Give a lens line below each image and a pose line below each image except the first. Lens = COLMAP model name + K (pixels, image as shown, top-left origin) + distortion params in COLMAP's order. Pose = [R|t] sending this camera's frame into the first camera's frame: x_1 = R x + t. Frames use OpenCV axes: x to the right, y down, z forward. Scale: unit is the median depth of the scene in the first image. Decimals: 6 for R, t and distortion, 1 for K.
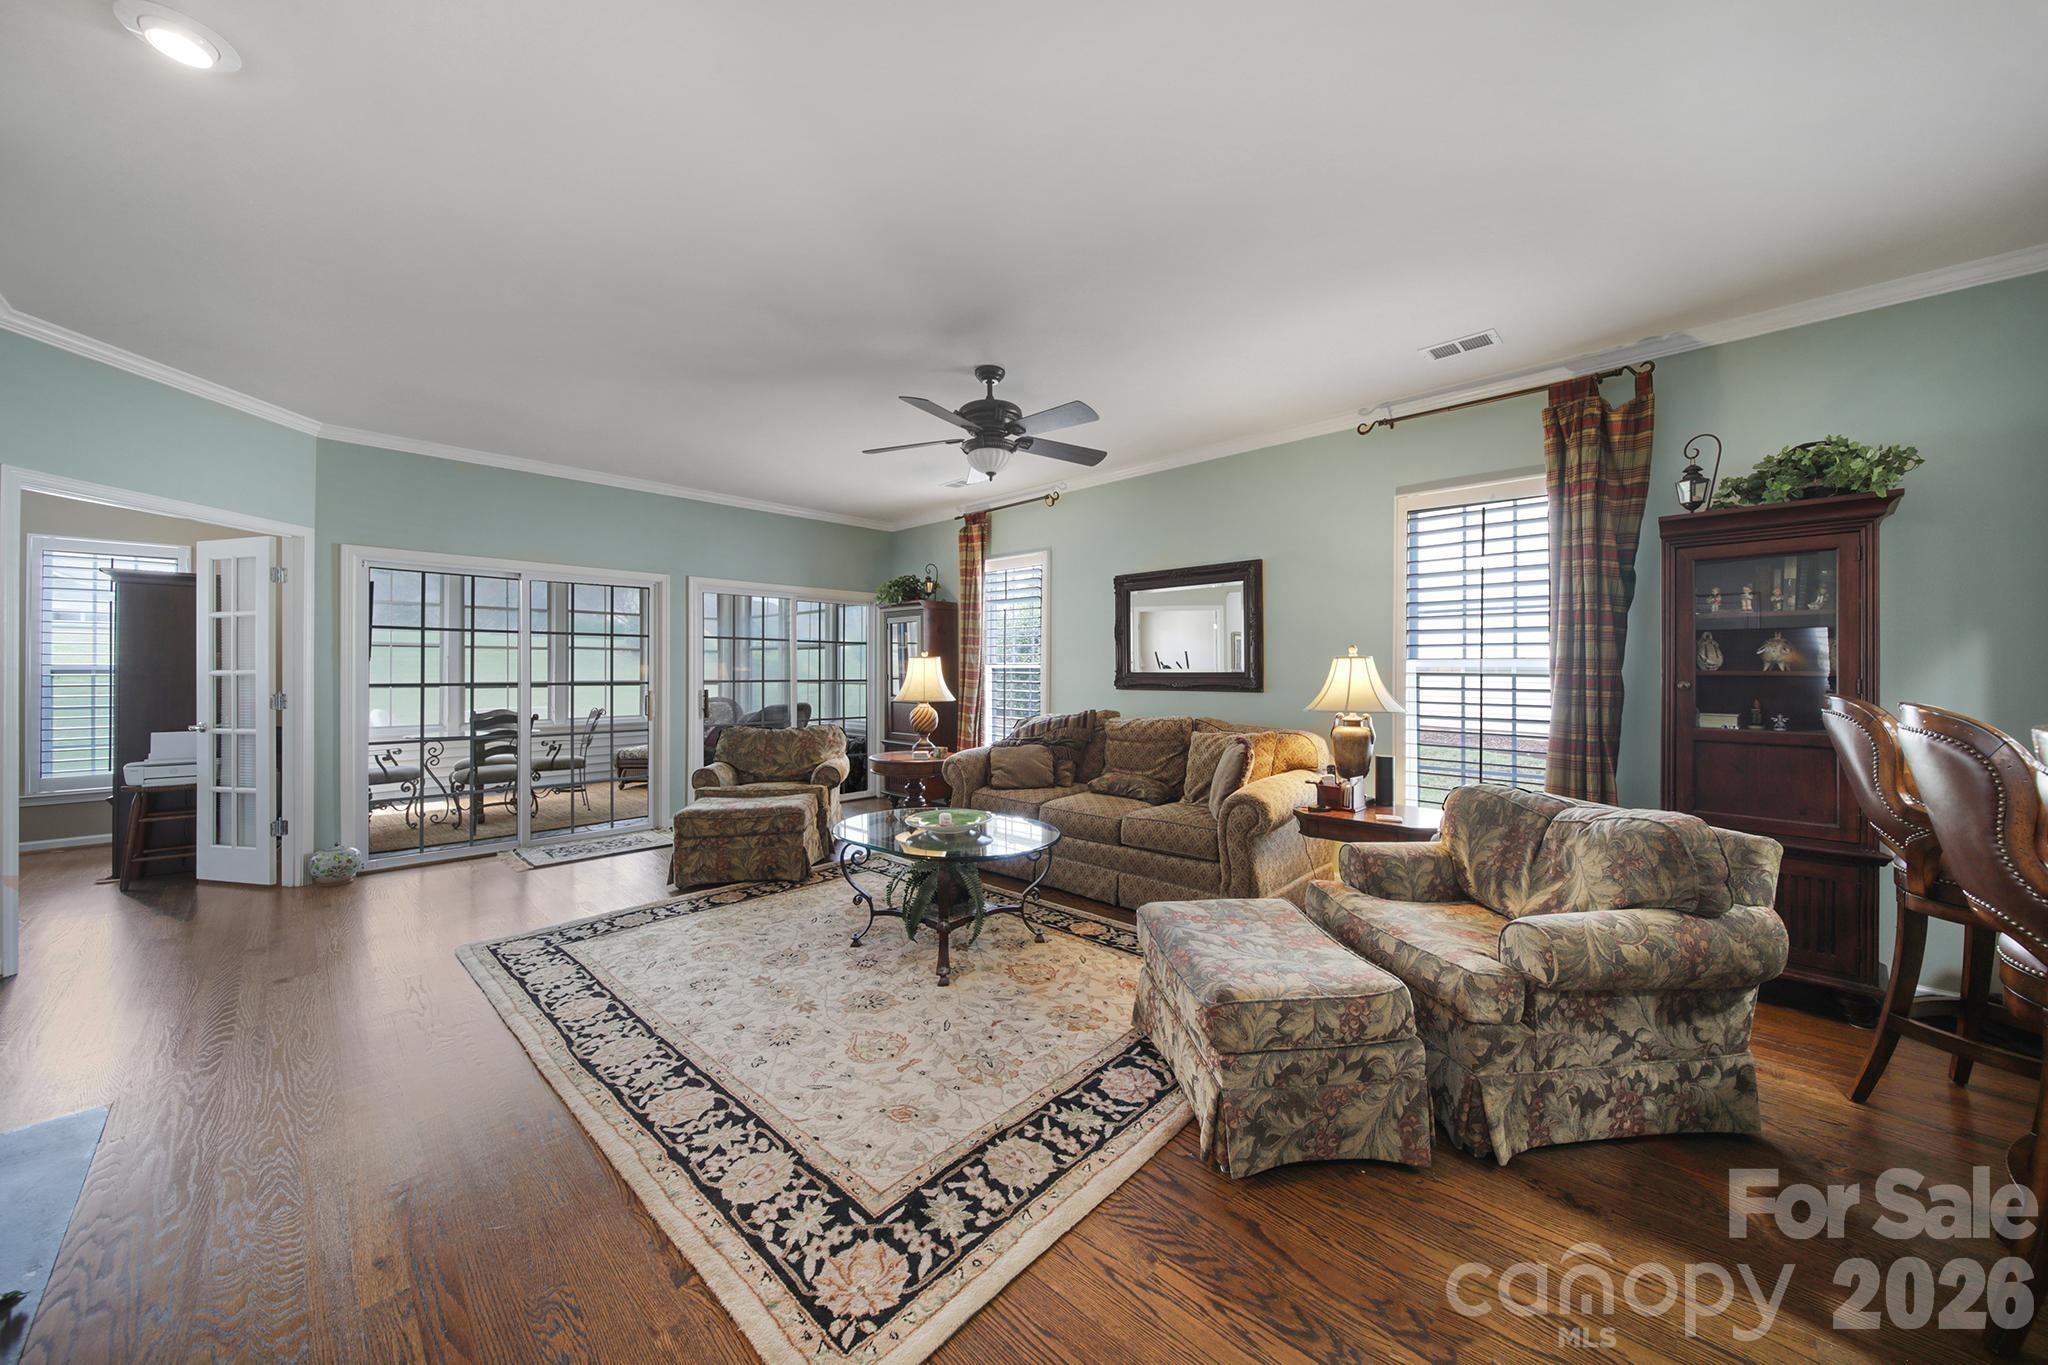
lens RADIAL K [[716.5, 0, 1024.9], [0, 716.5, 675.8], [0, 0, 1]] dist [-0.003932, -0.000666]
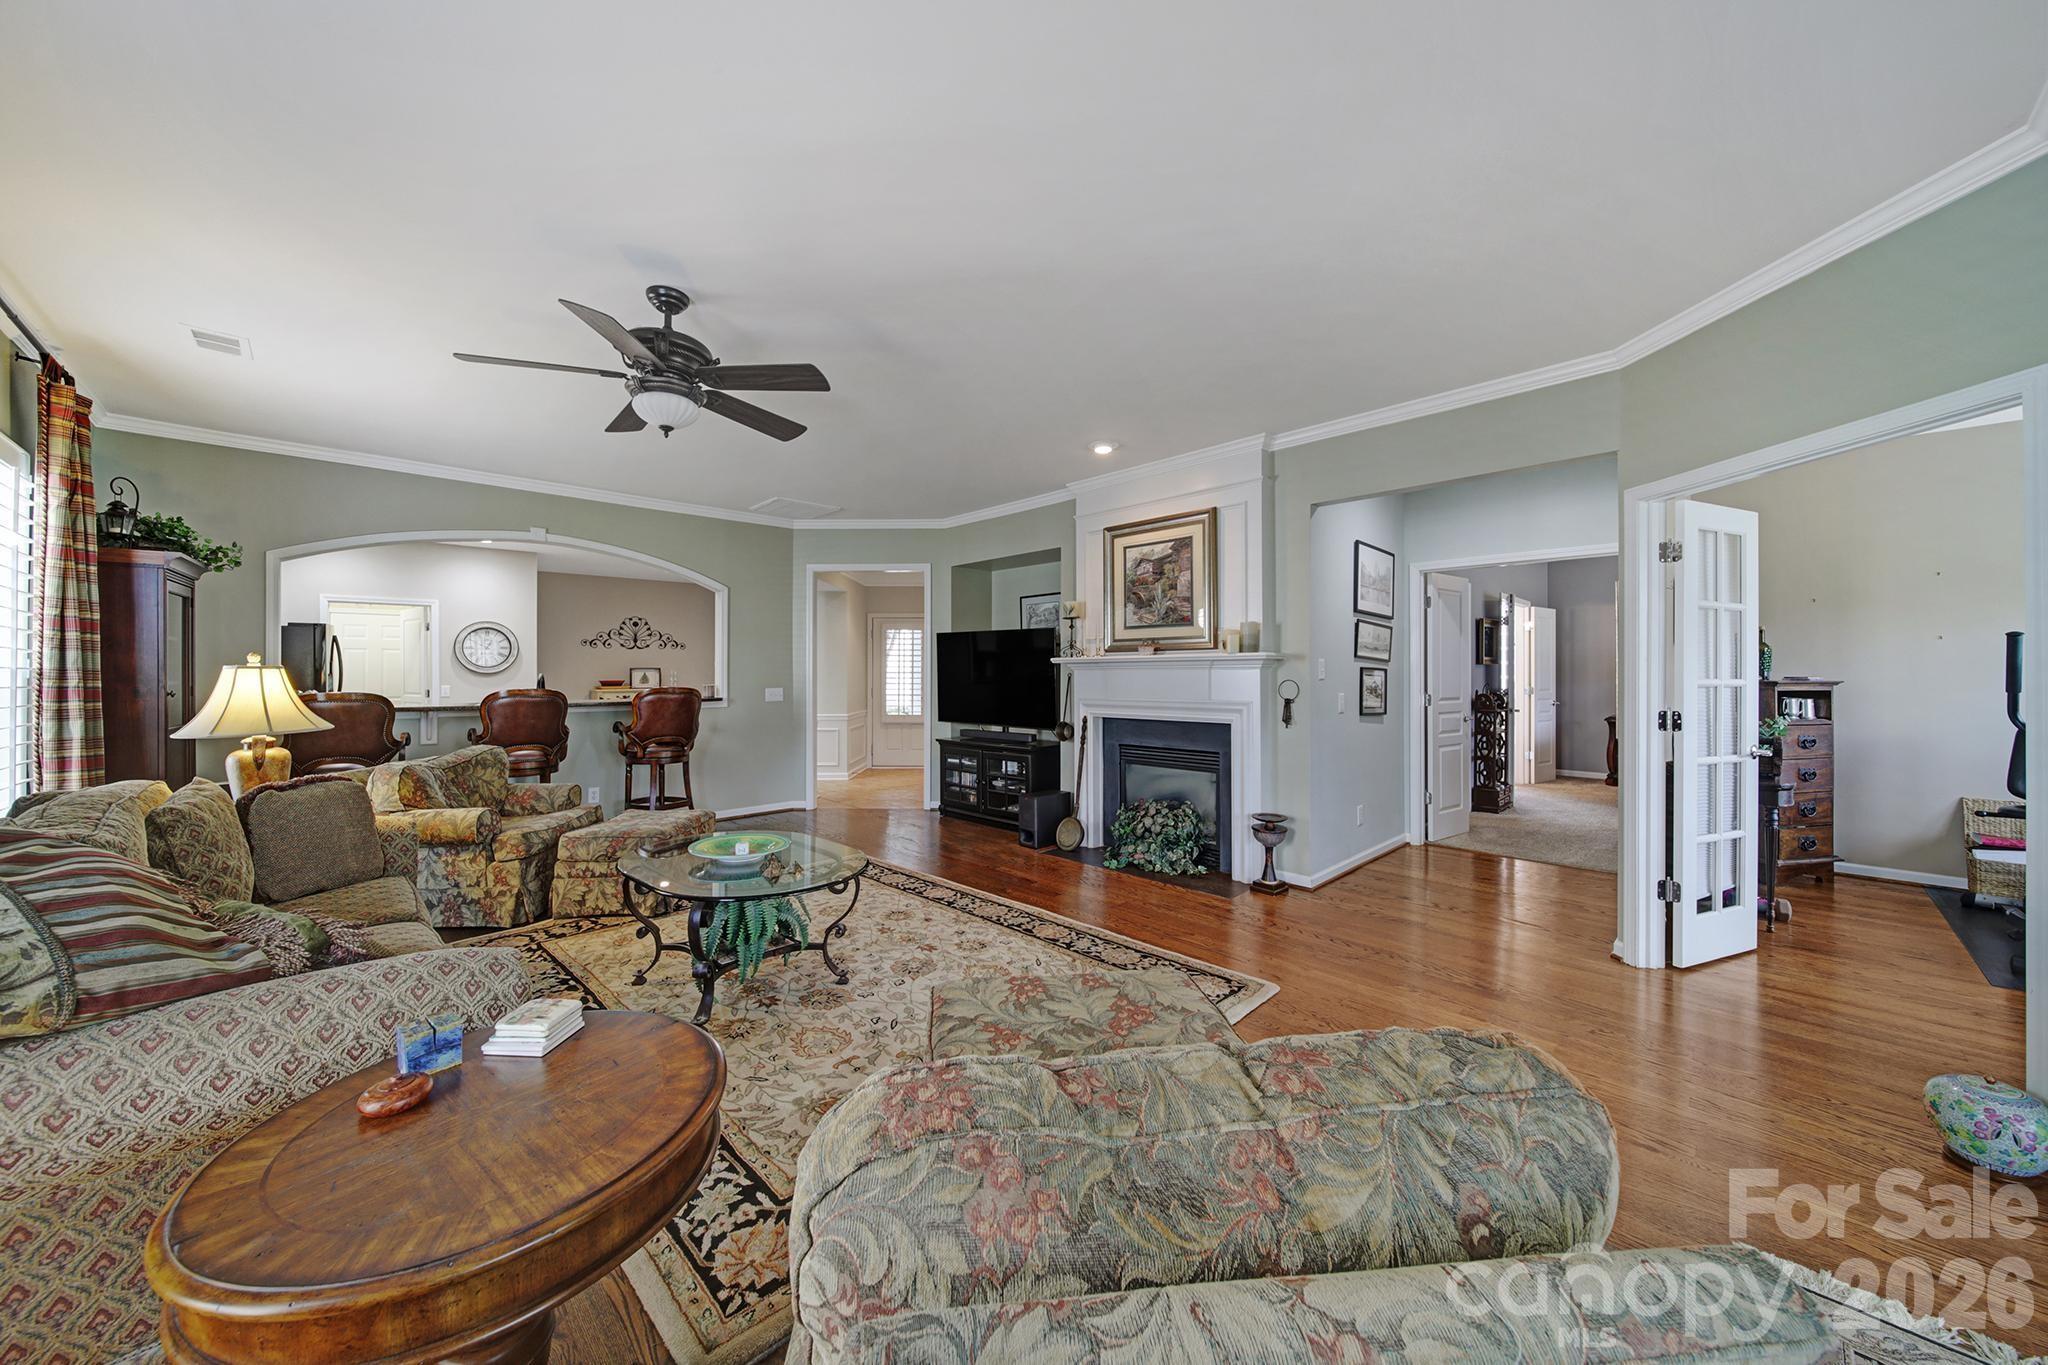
lens RADIAL K [[716.5, 0, 1023.3], [0, 716.5, 667.2], [0, 0, 1]] dist [-0.003932, -0.000666]
pose [[-0.999365, -0.000239, 0.035625, -0.541077], [-0.000255, 1.000000, -0.000460, -0.027912], [-0.035625, -0.000469, -0.999365, 2.065452]]
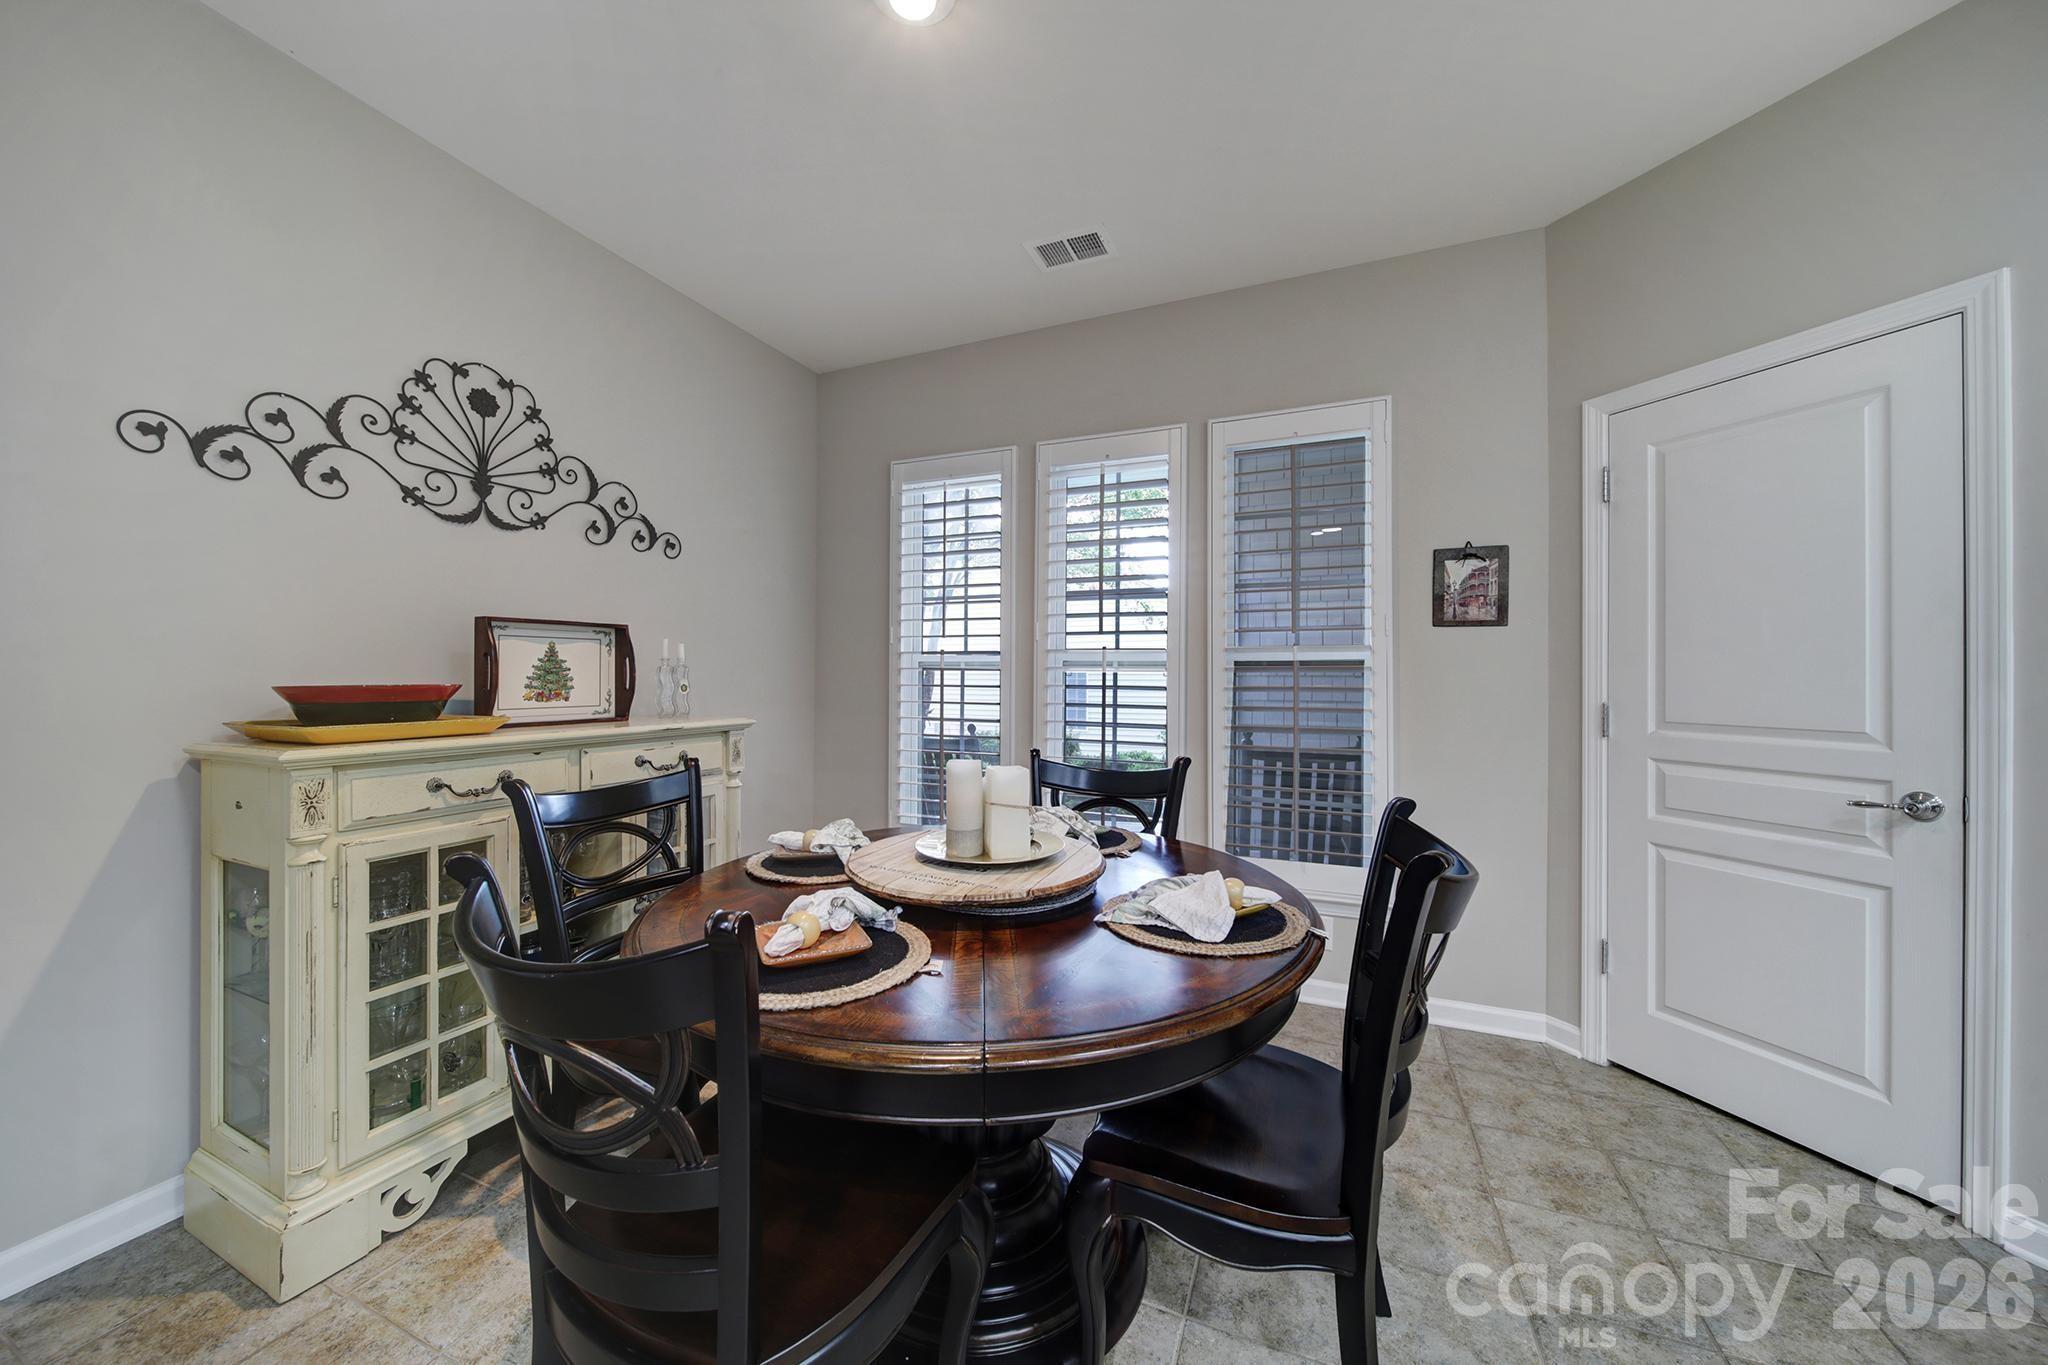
lens RADIAL K [[716.5, 0, 1019.8], [0, 716.5, 668.2], [0, 0, 1]] dist [-0.003932, -0.000666]
pose [[-0.933695, -0.008276, -0.357973, 1.317935], [-0.007458, 0.999965, -0.003665, 0.021065], [0.357991, -0.000752, -0.933725, -0.641755]]
